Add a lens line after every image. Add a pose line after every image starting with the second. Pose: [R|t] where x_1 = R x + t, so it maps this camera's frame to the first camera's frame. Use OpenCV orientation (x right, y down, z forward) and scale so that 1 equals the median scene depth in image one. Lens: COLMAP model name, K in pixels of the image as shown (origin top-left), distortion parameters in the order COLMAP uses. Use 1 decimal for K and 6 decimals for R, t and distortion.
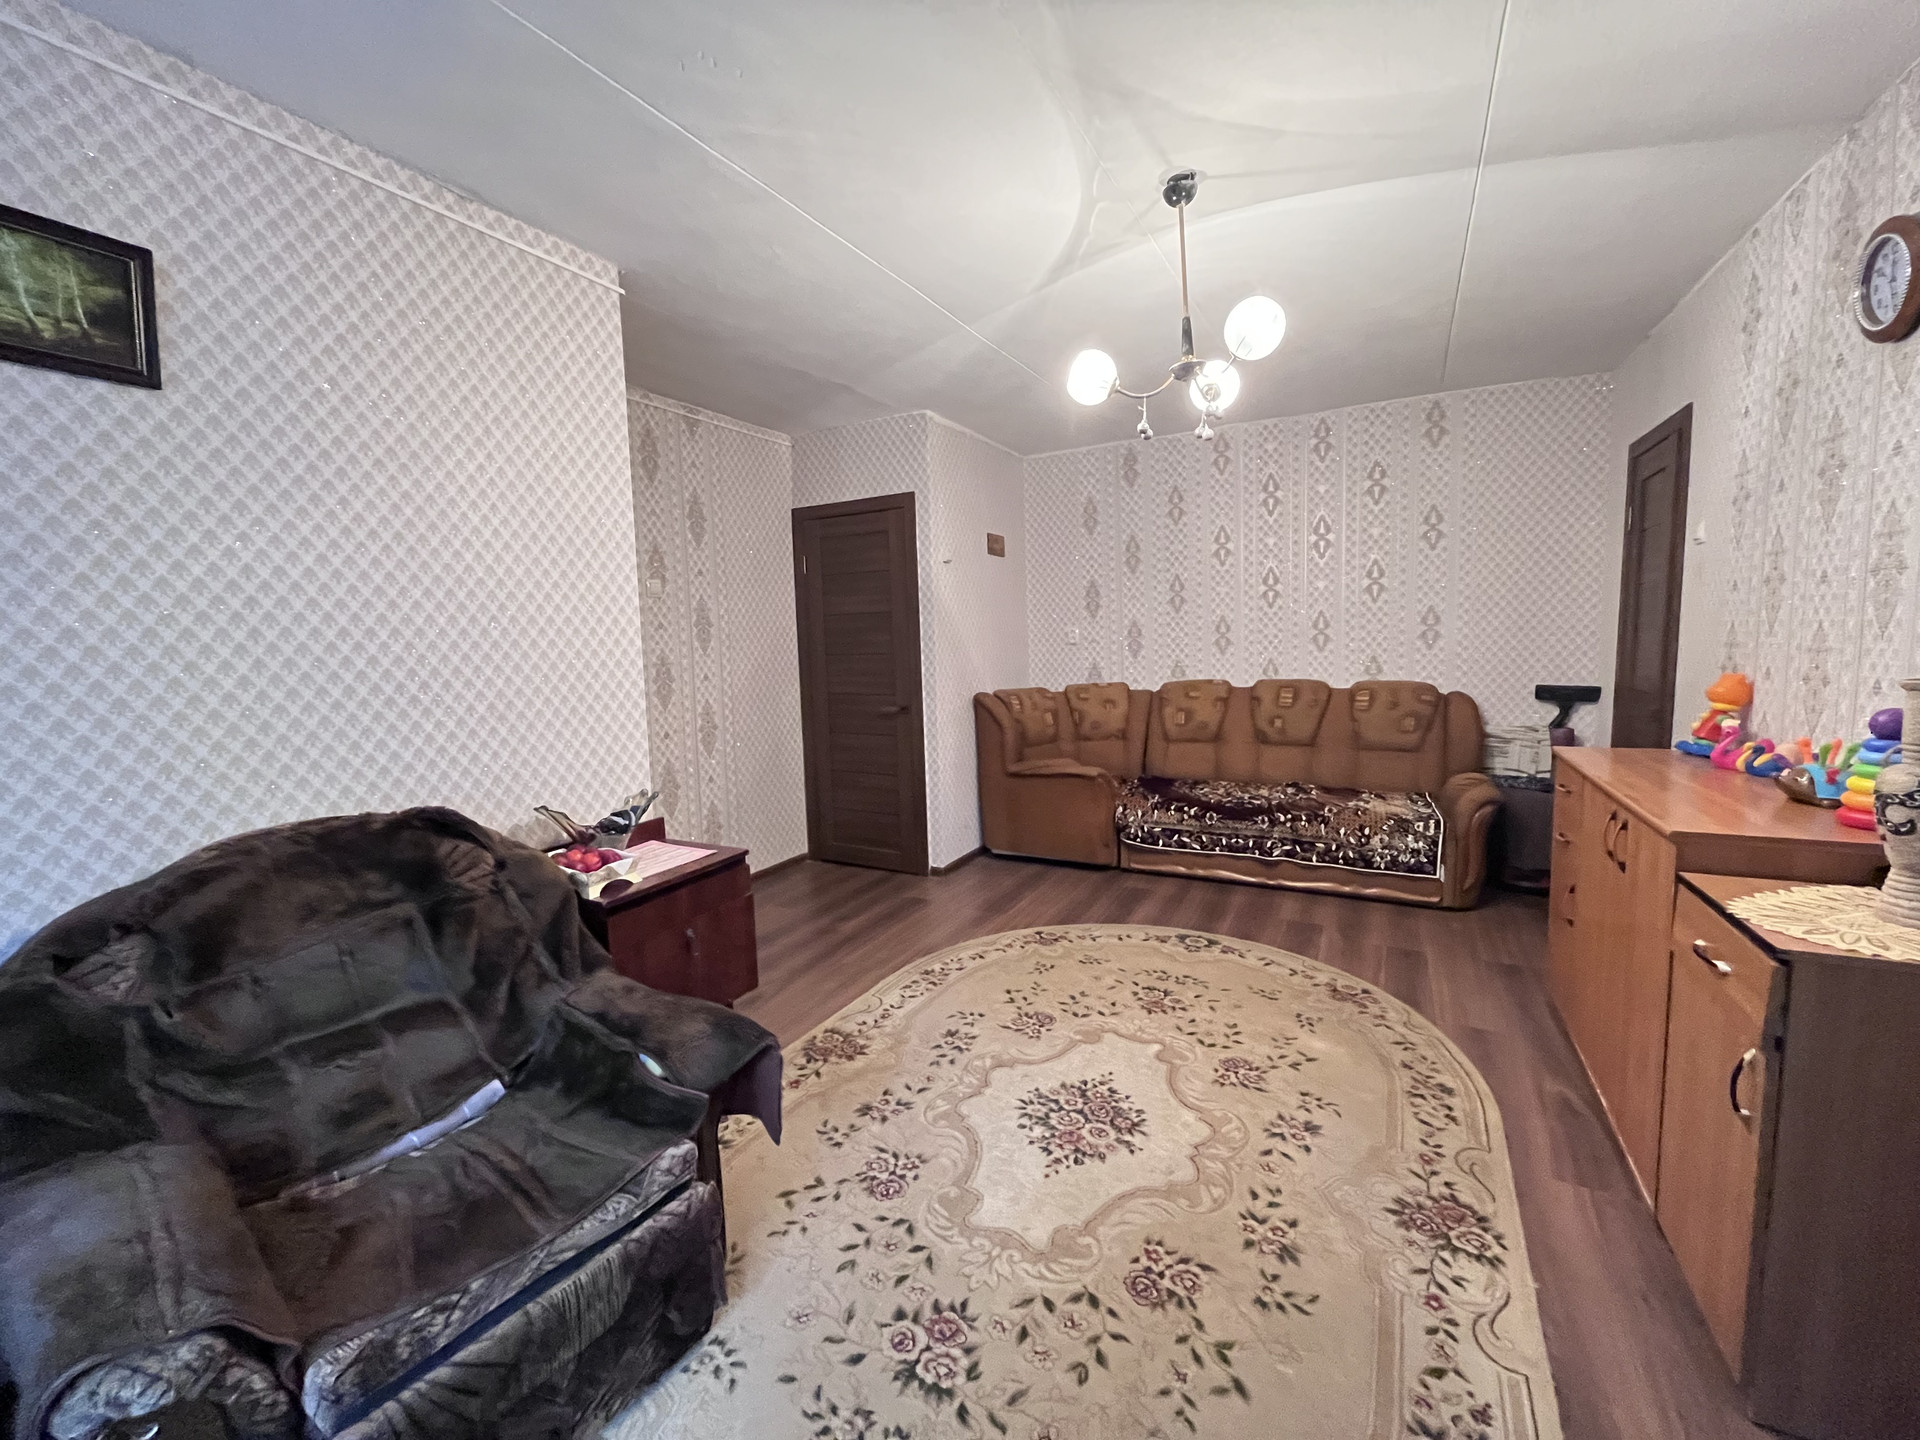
lens RADIAL K [[776.5, 0, 961.3], [0, 776.5, 719.8], [0, 0, 1]] dist [-0.003657, -0.000107]
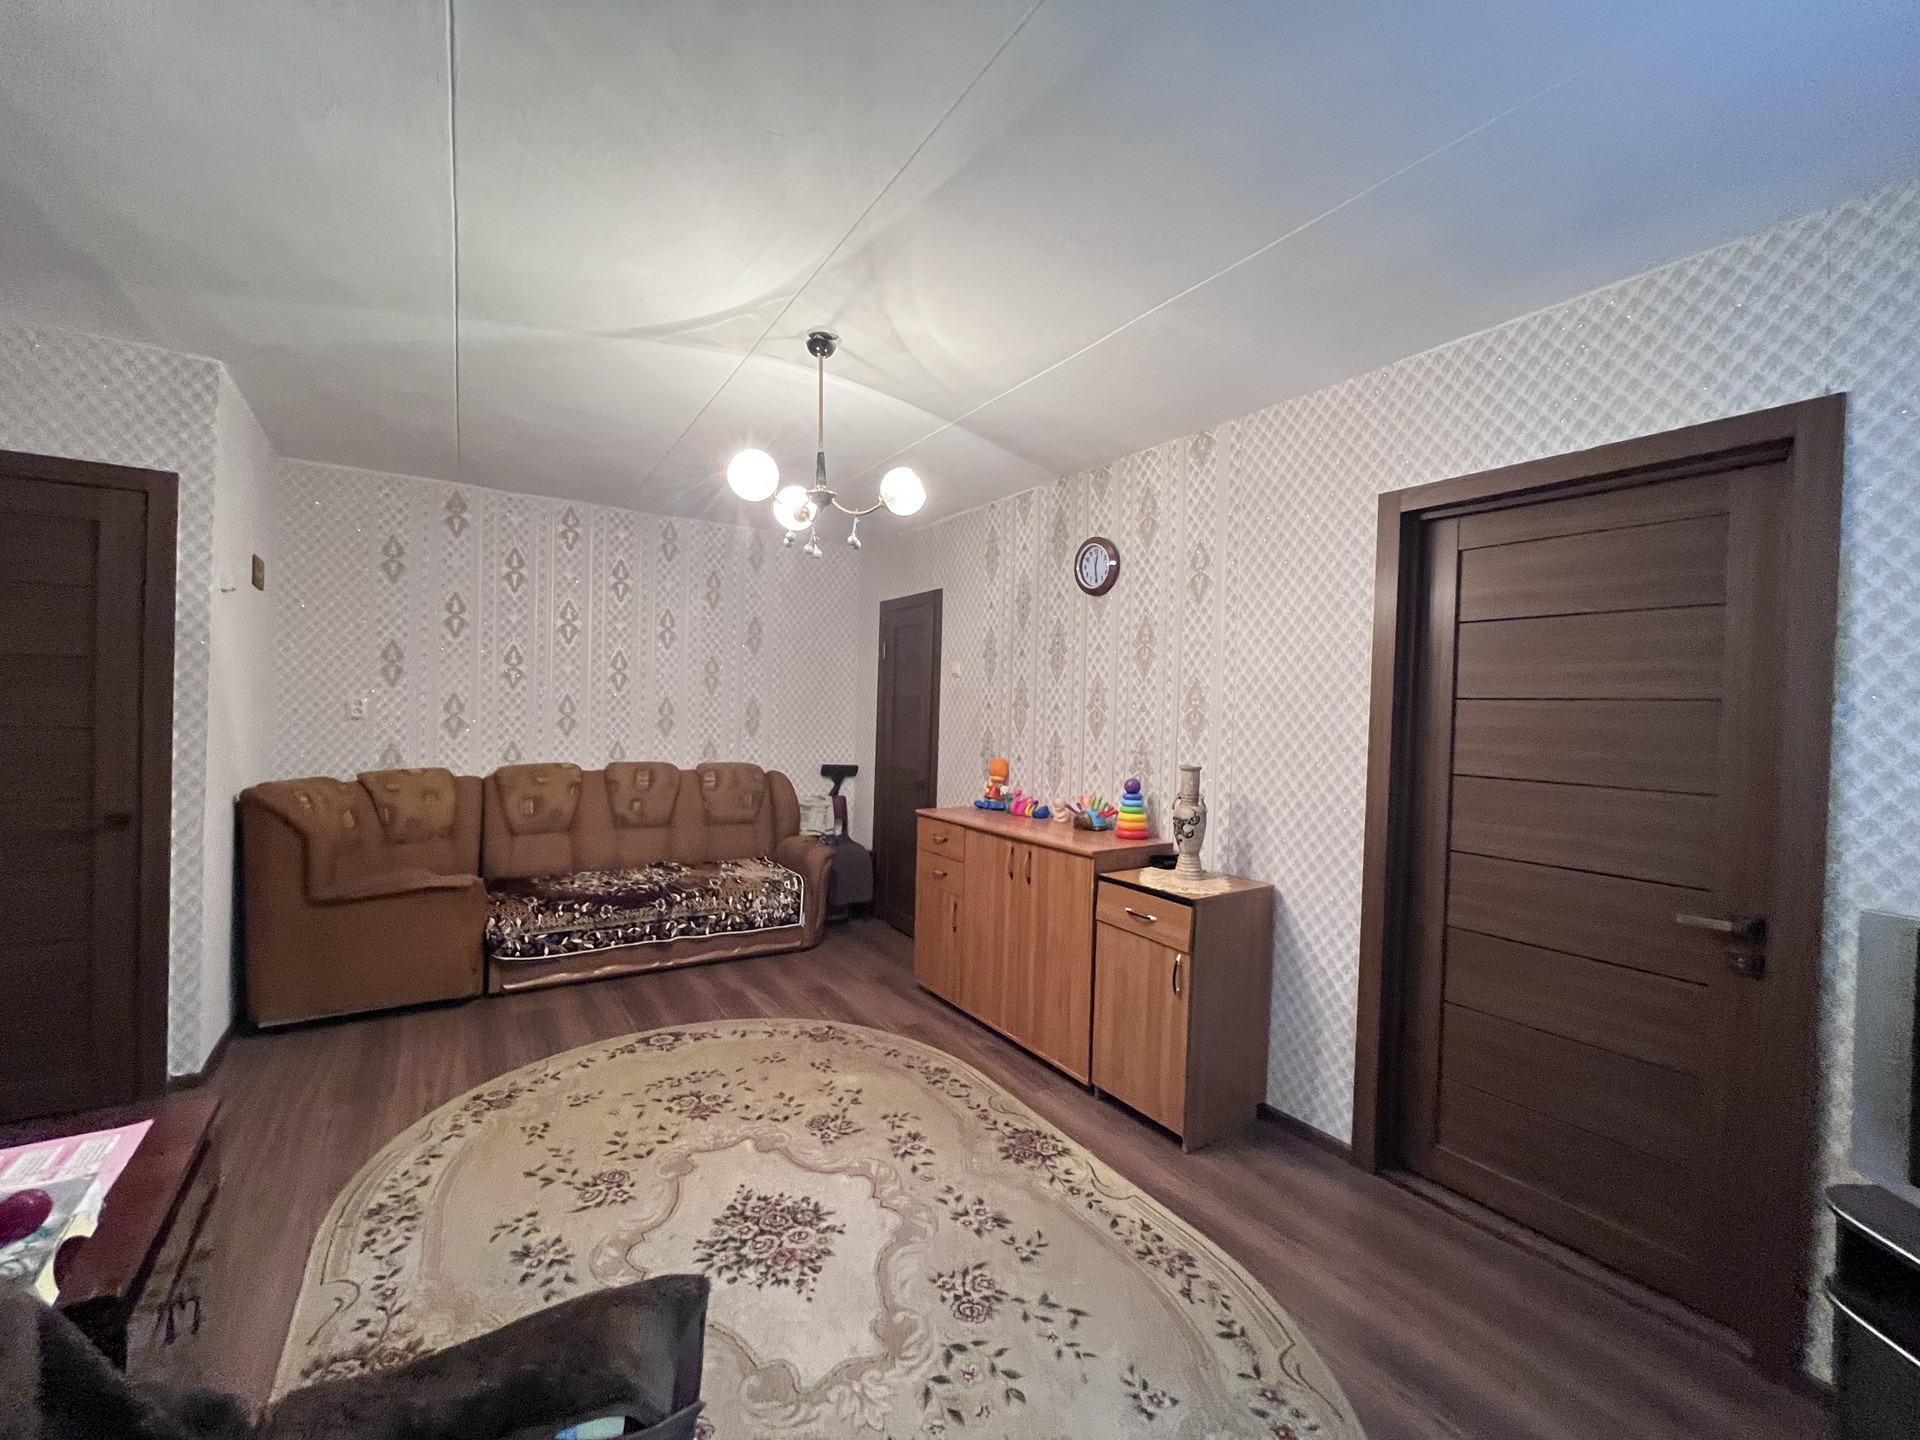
lens RADIAL K [[776.5, 0, 961.4], [0, 776.5, 719.5], [0, 0, 1]] dist [-0.003657, -0.000107]
pose [[0.473030, 0.035693, 0.880323, -0.543729], [0.049855, 0.996494, -0.067193, -0.035833], [-0.879635, 0.075673, 0.469592, 0.281519]]
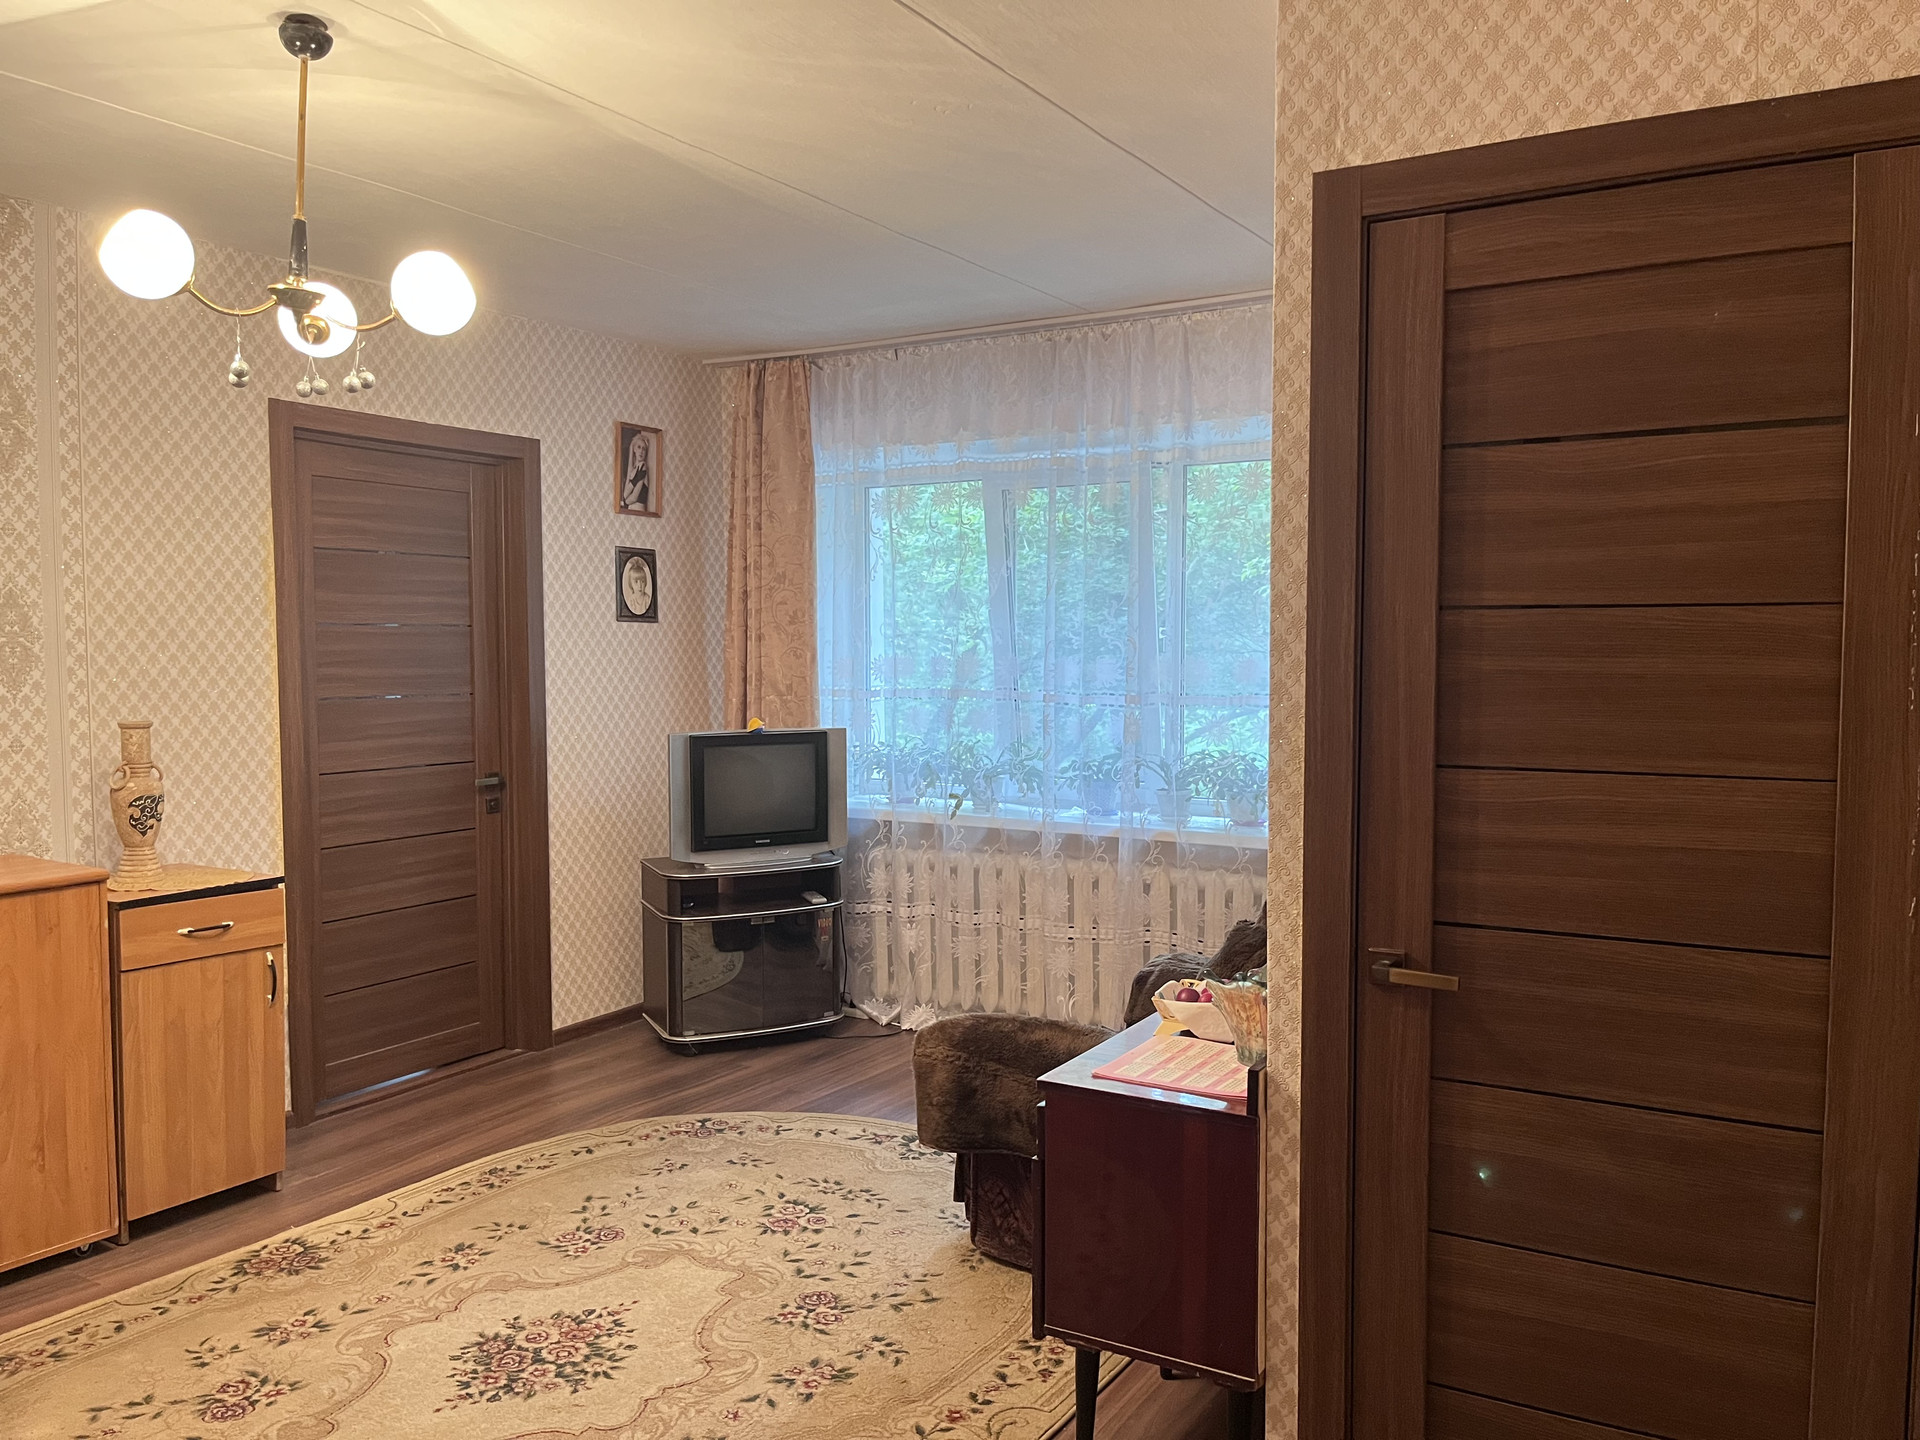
lens RADIAL K [[1451.9, 0, 974.2], [0, 1451.9, 737.0], [0, 0, 1]] dist [0.013168, -0.012516]
pose [[-0.998475, 0.025227, 0.049107, -0.301573], [0.033257, 0.984838, 0.170257, -0.248484], [-0.044068, 0.171630, -0.984175, 2.048785]]
